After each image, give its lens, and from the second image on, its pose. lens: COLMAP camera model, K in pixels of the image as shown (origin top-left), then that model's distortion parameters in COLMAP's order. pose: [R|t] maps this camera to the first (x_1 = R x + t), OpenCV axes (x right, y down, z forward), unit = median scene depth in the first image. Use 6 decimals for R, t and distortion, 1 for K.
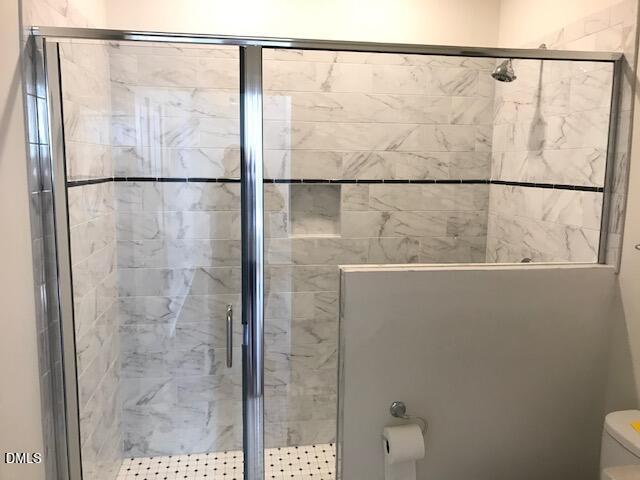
lens RADIAL K [[508.6, 0, 320.0], [0, 508.6, 240.0], [0, 0, 1]] dist [-0.000053, -0.039729]
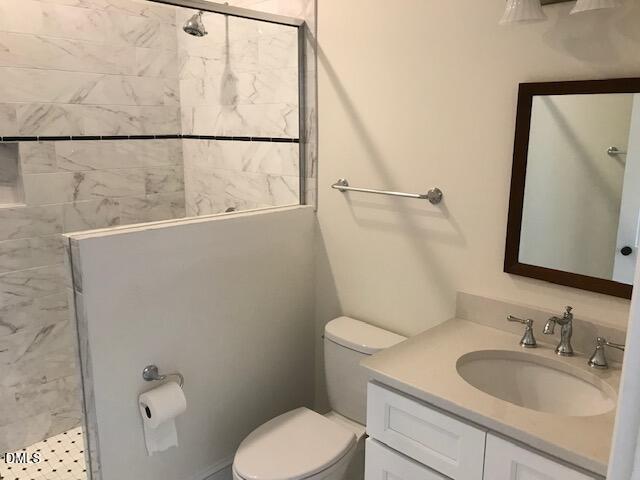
lens RADIAL K [[508.6, 0, 320.0], [0, 508.6, 240.0], [0, 0, 1]] dist [-0.000053, -0.039729]
pose [[0.787458, -0.137541, 0.600826, -0.099088], [0.088460, 0.989912, 0.110673, 0.001592], [-0.609987, -0.034002, 0.791682, 0.029879]]
